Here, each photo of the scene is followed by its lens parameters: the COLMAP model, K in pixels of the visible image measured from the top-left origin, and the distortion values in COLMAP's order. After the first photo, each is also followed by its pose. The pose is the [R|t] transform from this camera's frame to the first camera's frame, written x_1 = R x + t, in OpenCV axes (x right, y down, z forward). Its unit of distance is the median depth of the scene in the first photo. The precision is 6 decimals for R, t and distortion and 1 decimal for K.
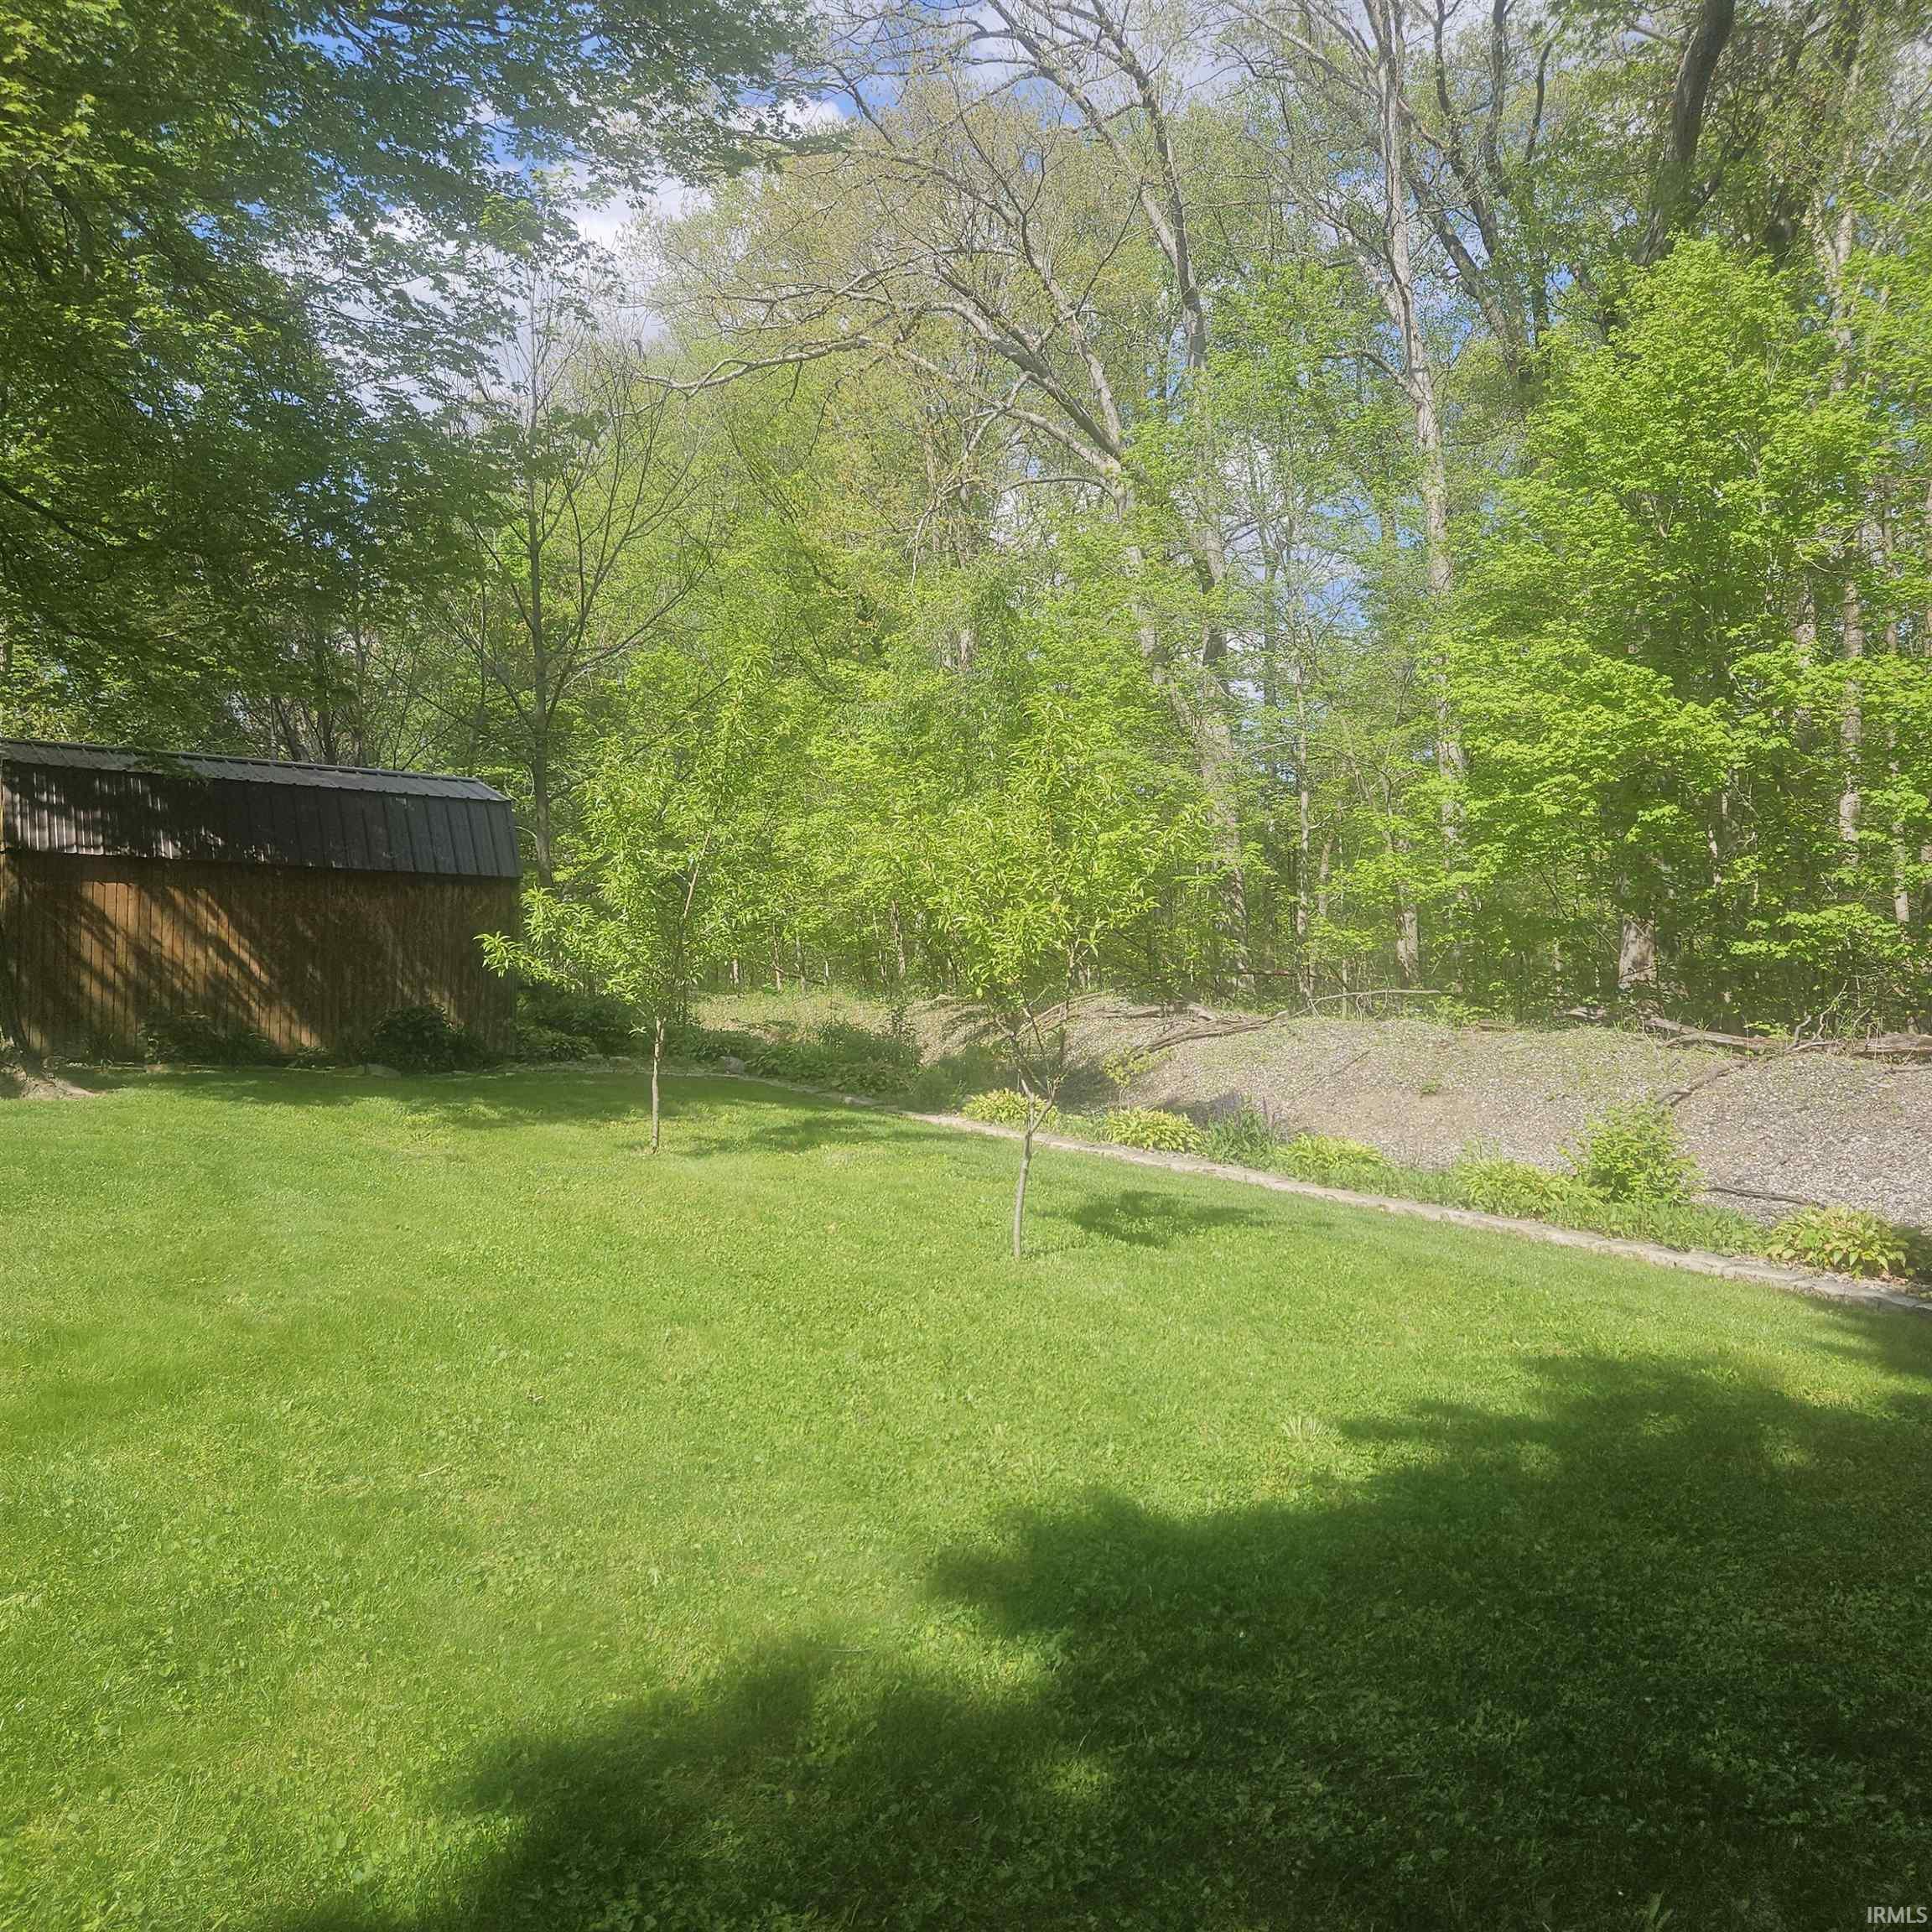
lens RADIAL K [[1700.8, 0, 932.8], [0, 1700.8, 981.6], [0, 0, 1]] dist [0.075366, -0.062653]
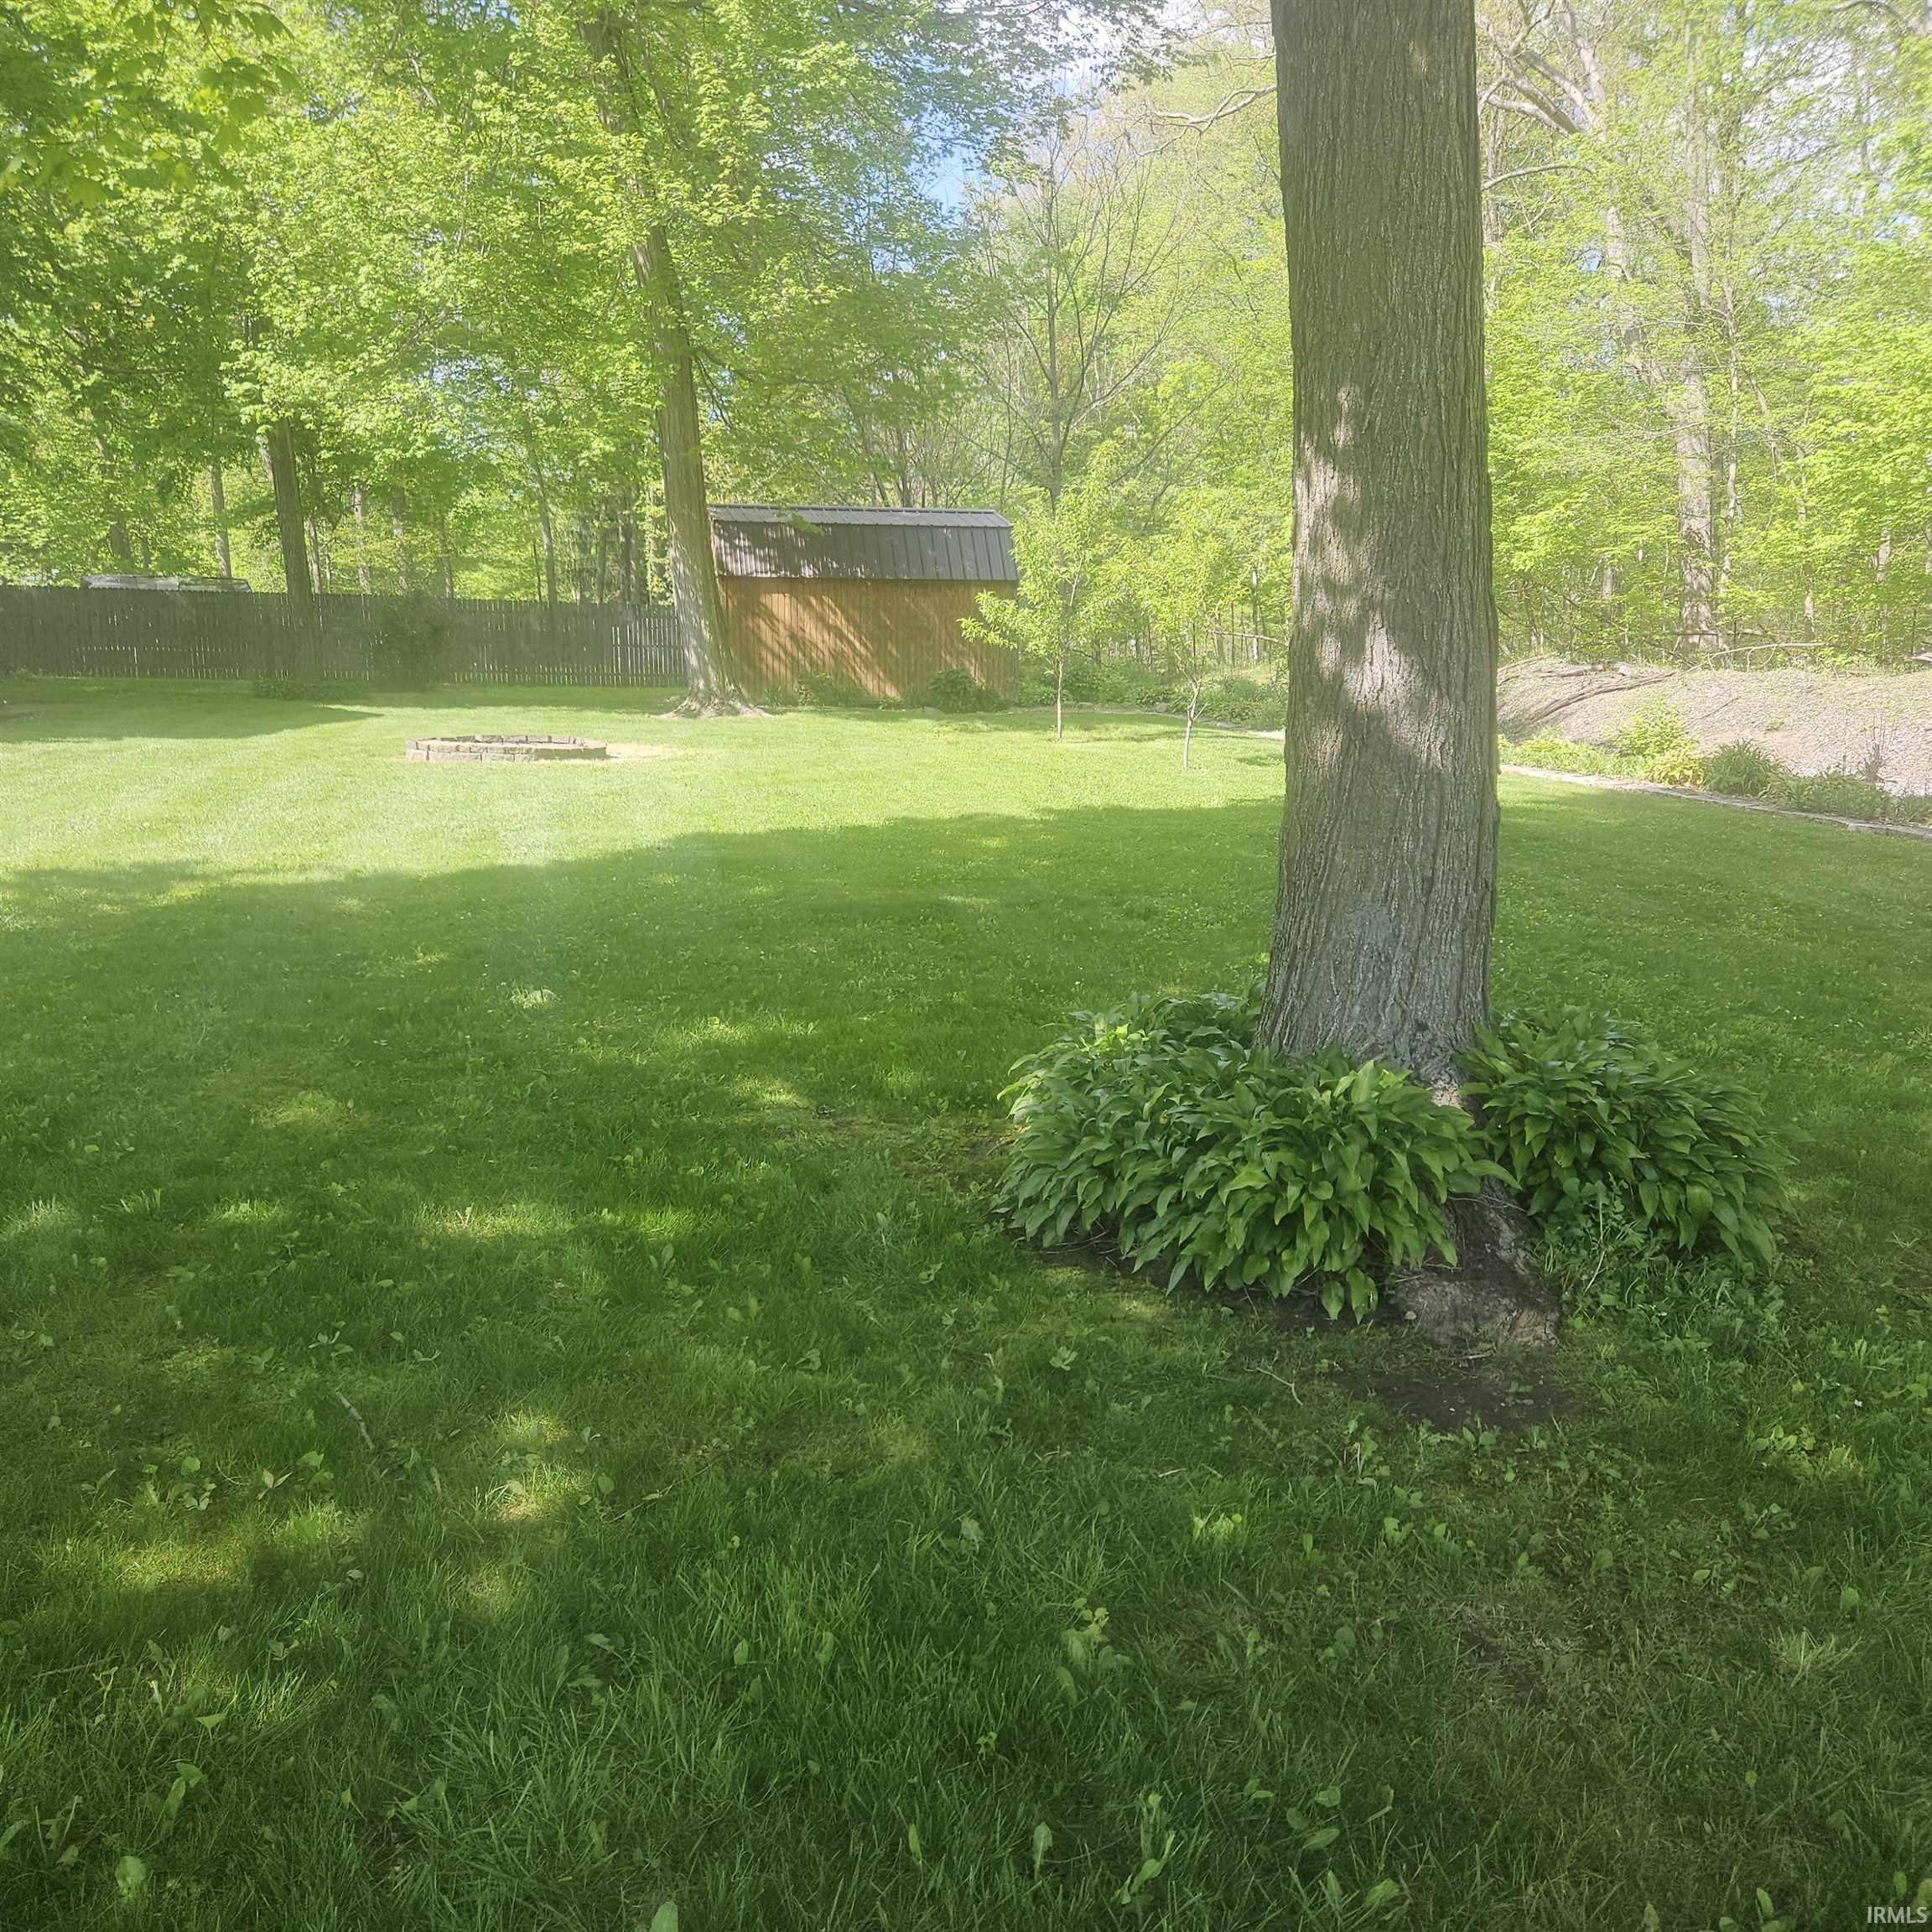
lens RADIAL K [[1700.8, 0, 932.8], [0, 1700.8, 981.6], [0, 0, 1]] dist [0.075366, -0.062653]
pose [[0.940756, 0.043345, -0.336304, 0.212319], [0.018295, 0.983863, 0.177983, 0.018329], [0.338592, -0.173591, 0.924782, -0.485305]]
